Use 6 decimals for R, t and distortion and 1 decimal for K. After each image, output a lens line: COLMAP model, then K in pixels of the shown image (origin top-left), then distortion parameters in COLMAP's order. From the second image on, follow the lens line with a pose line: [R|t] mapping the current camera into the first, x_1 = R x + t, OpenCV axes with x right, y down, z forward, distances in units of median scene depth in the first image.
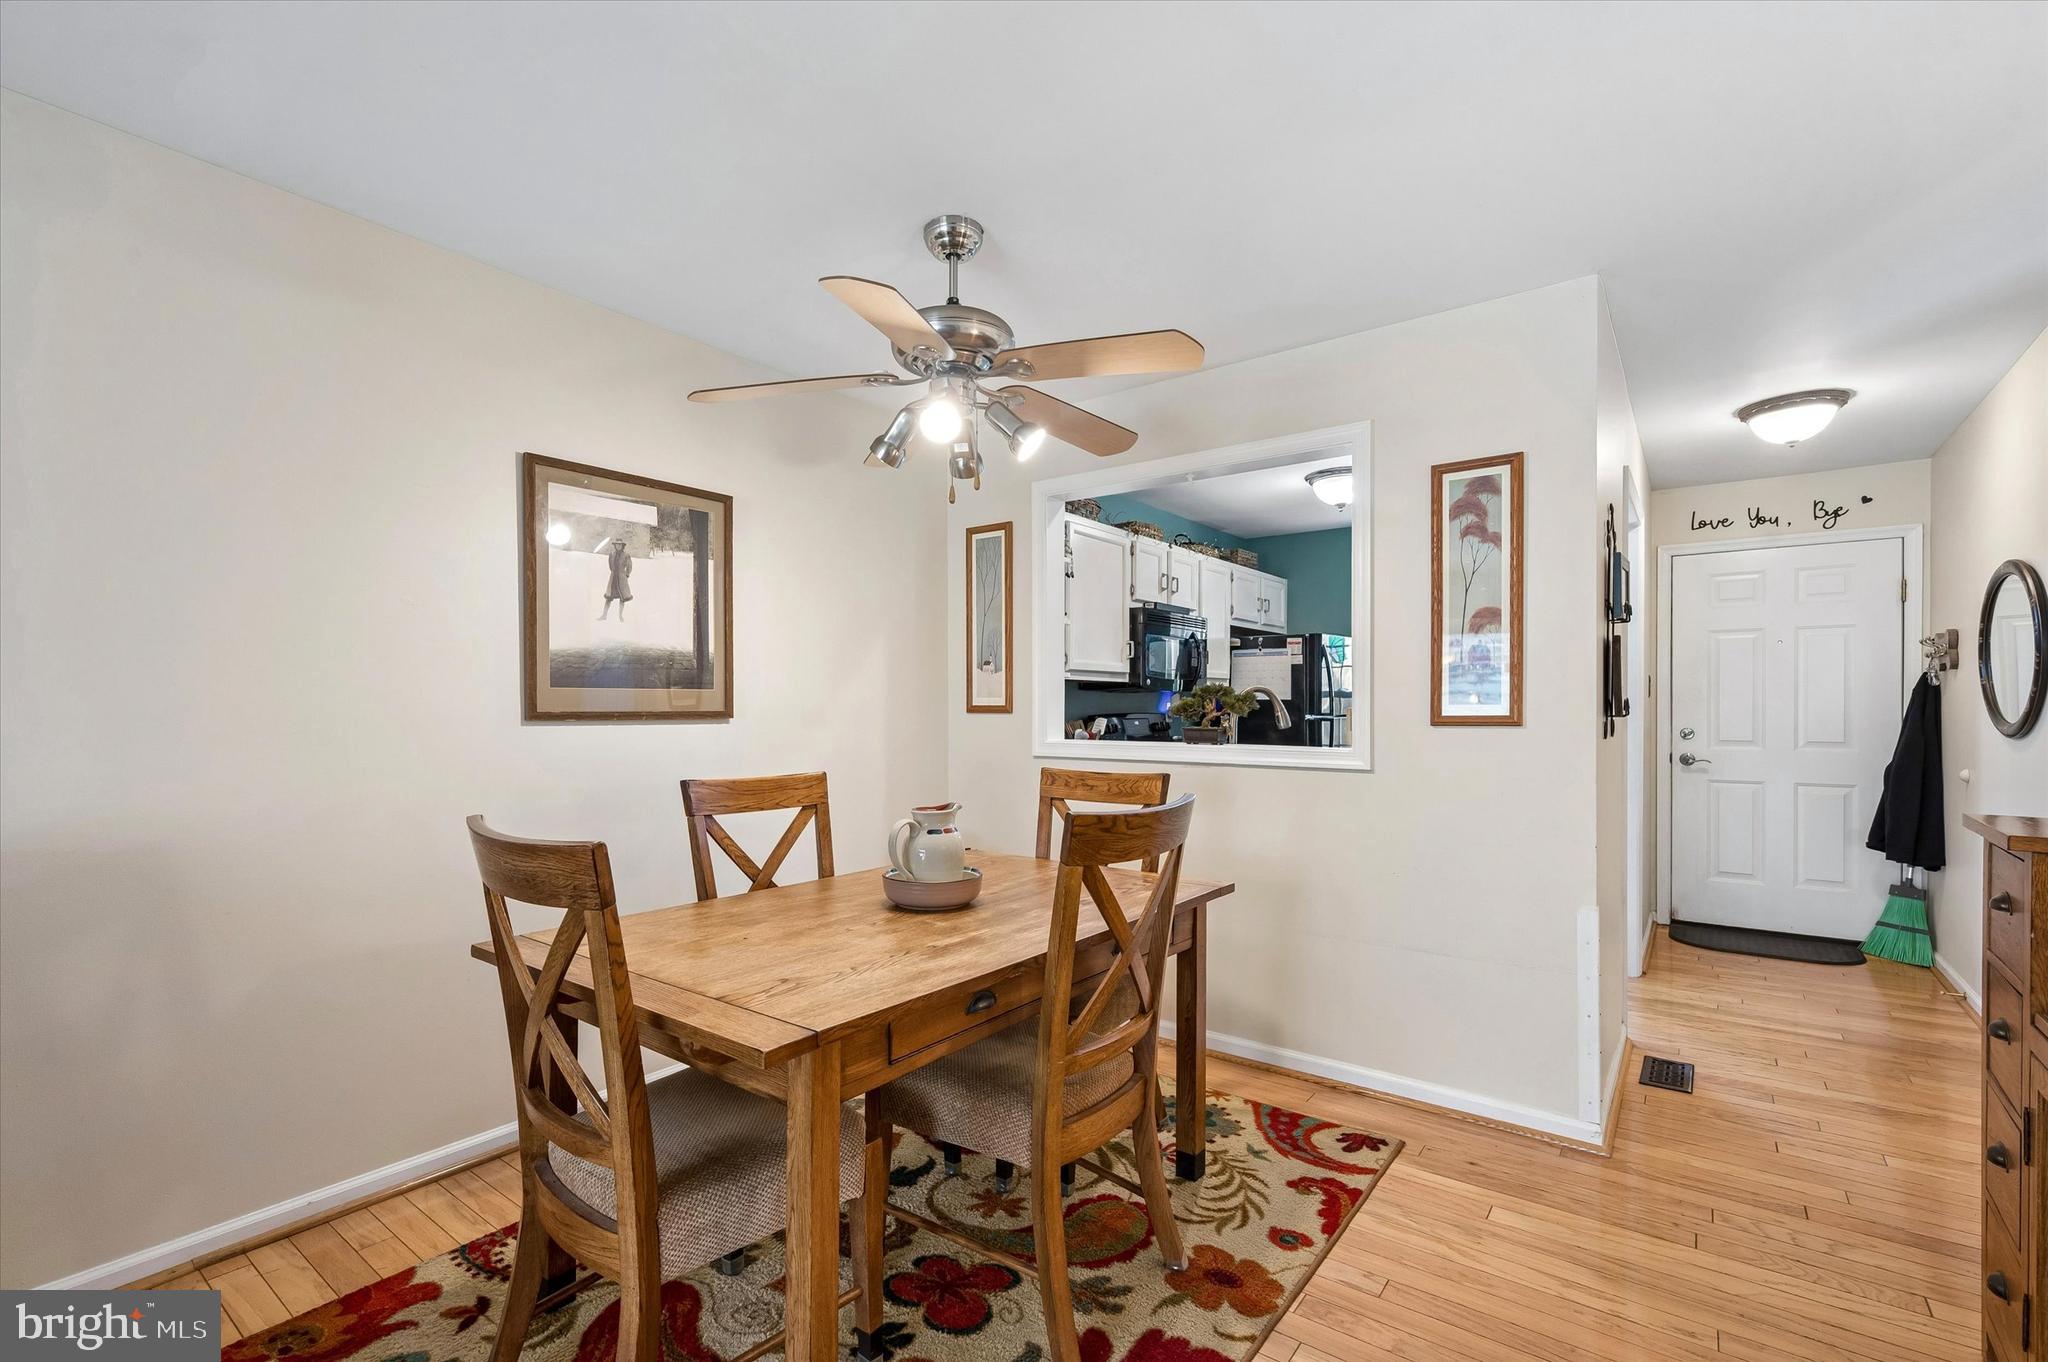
lens RADIAL K [[898.1, 0, 1003.3], [0, 898.1, 715.3], [0, 0, 1]] dist [0.001461, 0.000235]
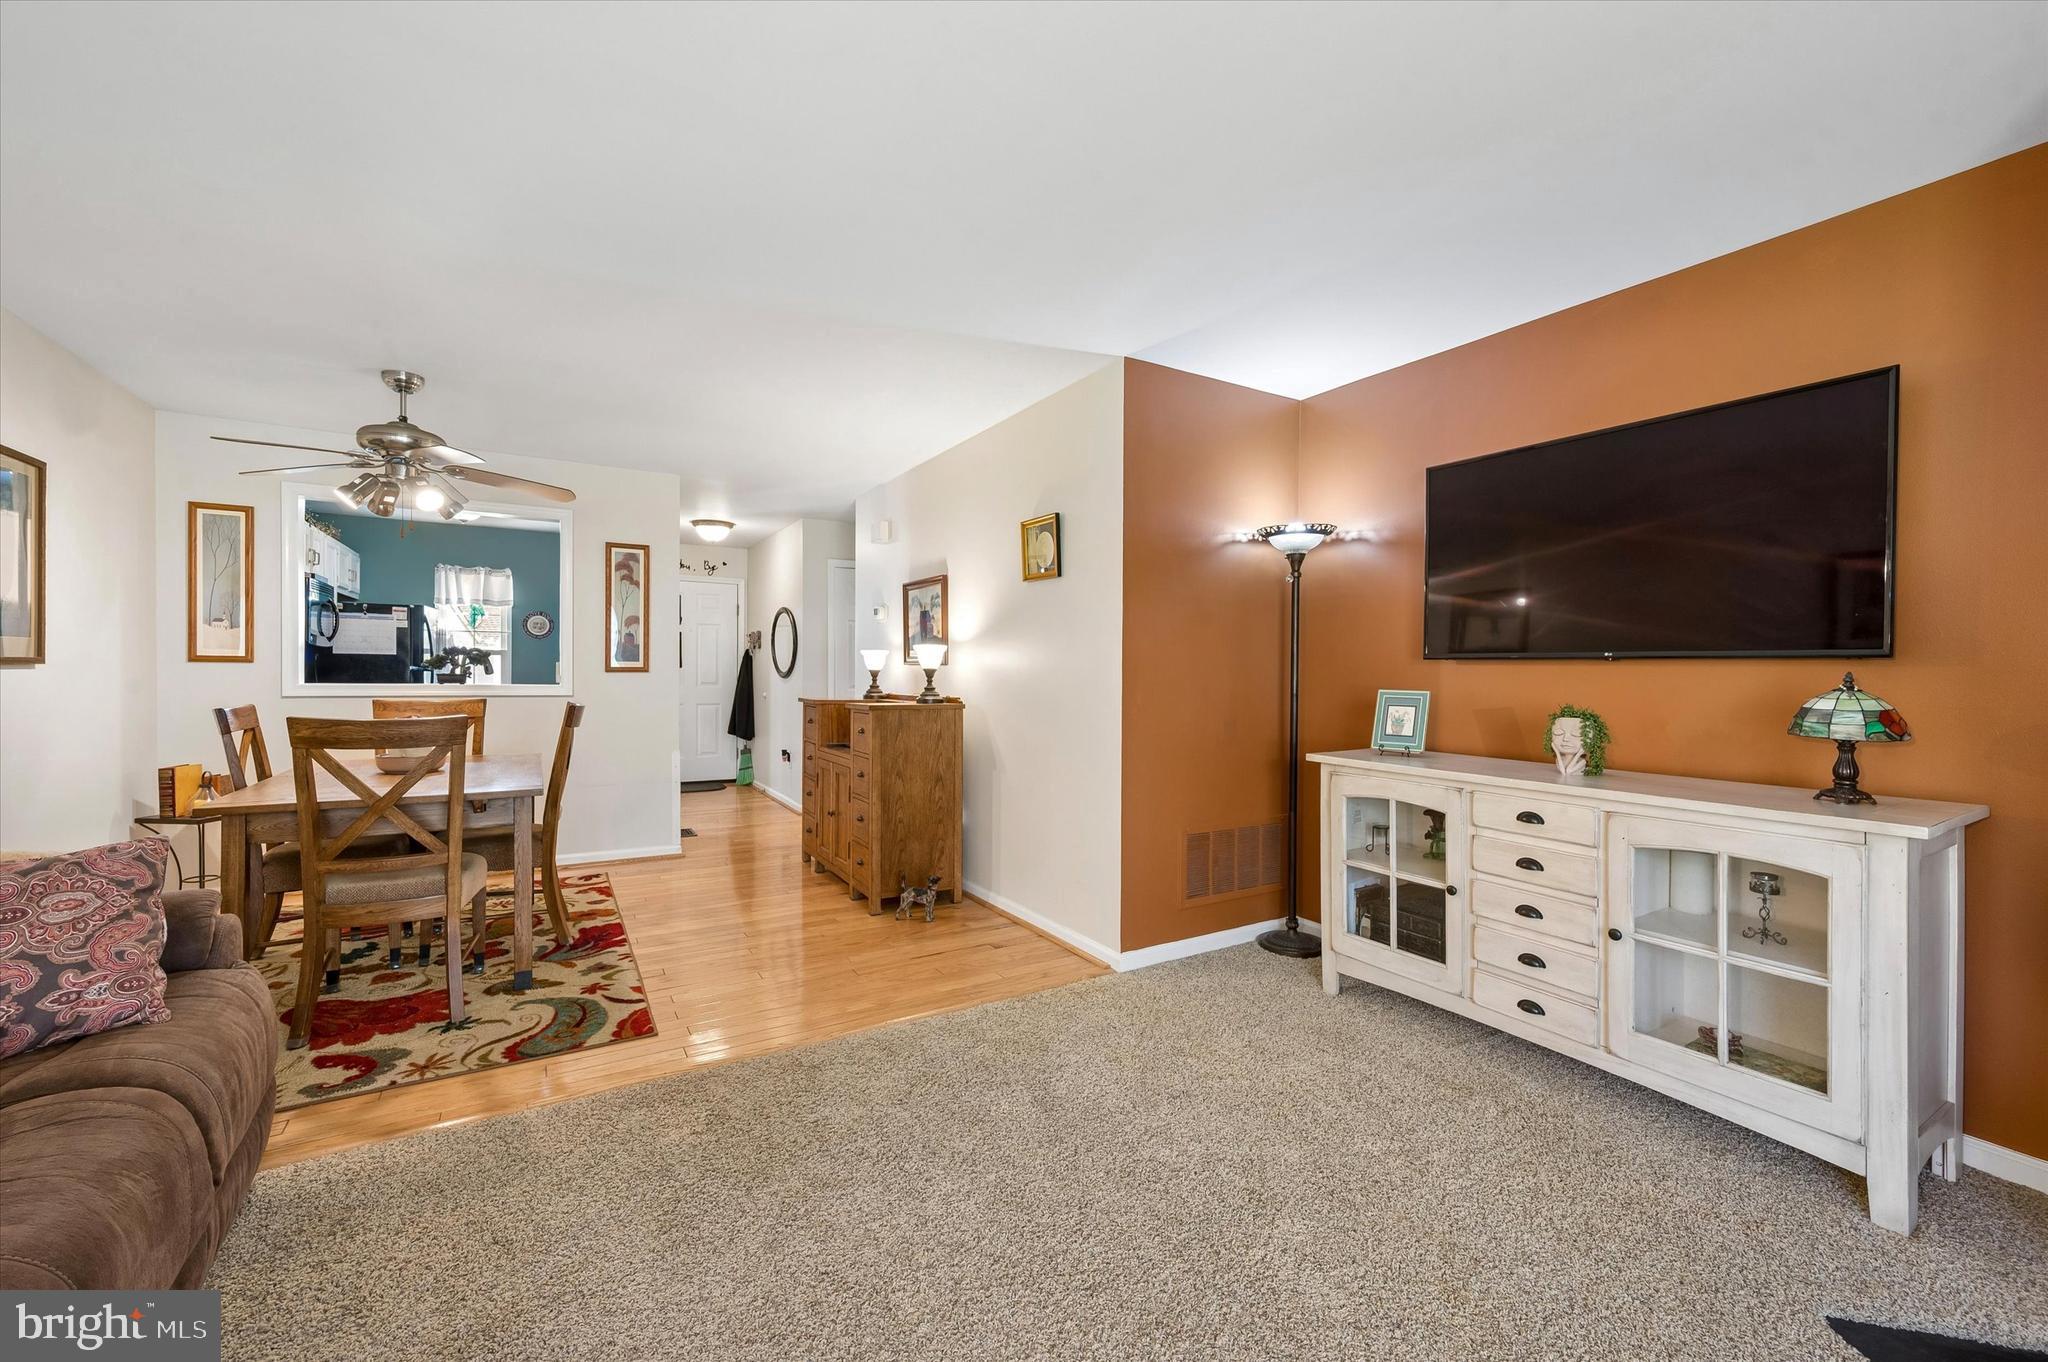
lens RADIAL K [[822.9, 0, 1024.0], [0, 822.9, 681.0], [0, 0, 1]] dist [0.001958, 0.000095]
pose [[0.368883, -0.007337, 0.929447, -0.831523], [-0.003796, 0.999949, 0.009400, 0.010316], [-0.929468, -0.006996, 0.368836, -0.510194]]
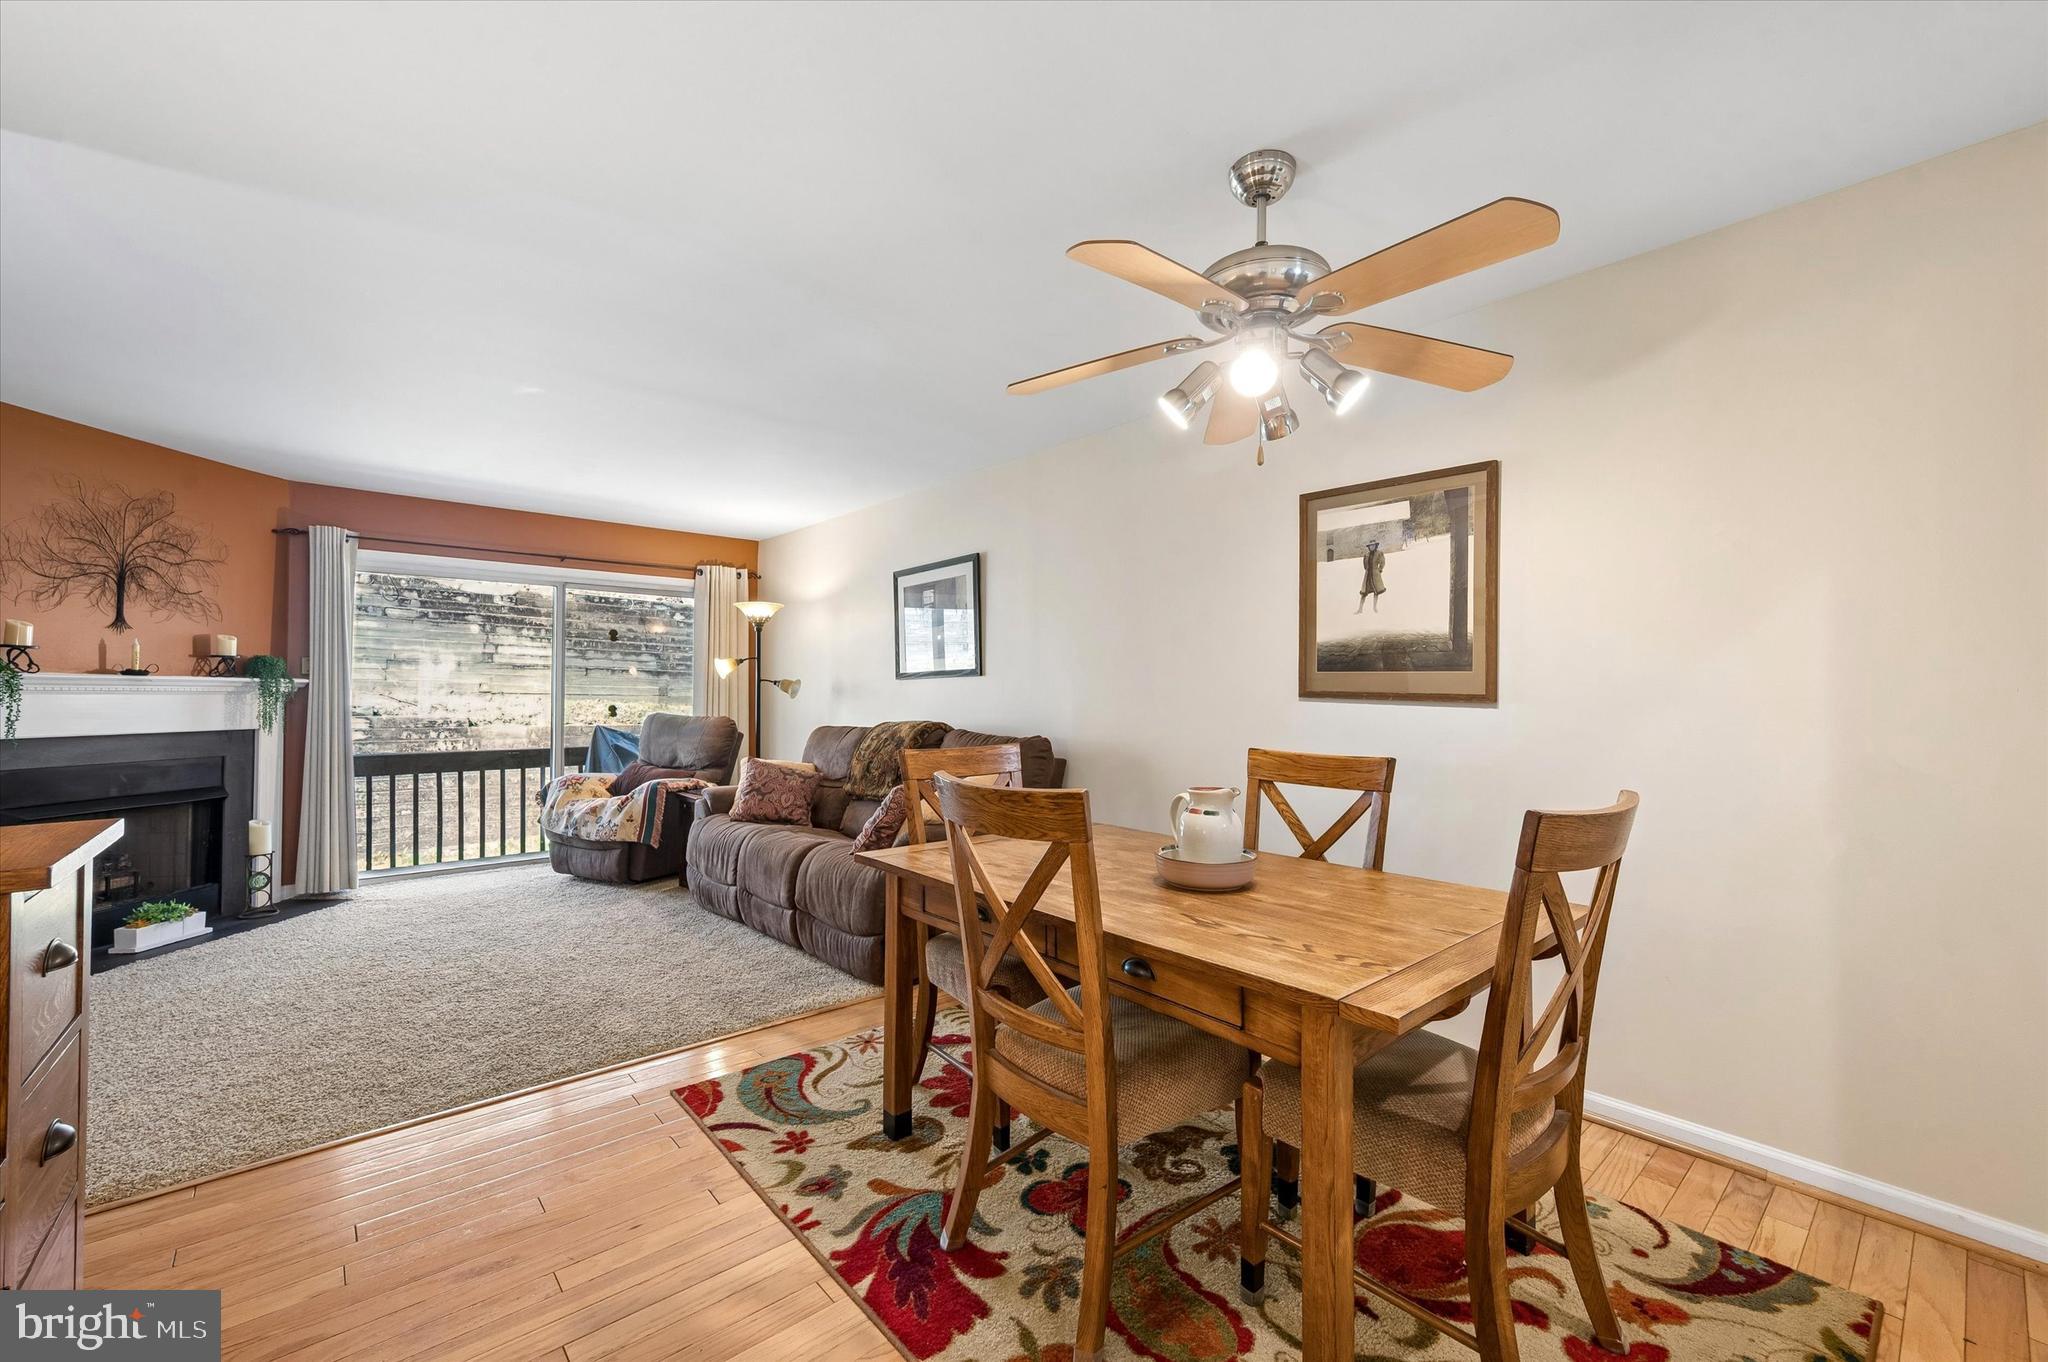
lens RADIAL K [[837.2, 0, 1035.8], [0, 837.2, 678.8], [0, 0, 1]] dist [0.001151, 0.003517]
pose [[-0.189326, -0.018542, -0.981739, 0.645472], [-0.009787, 0.999808, -0.016996, 0.000331], [0.981866, 0.006391, -0.189471, 0.730603]]
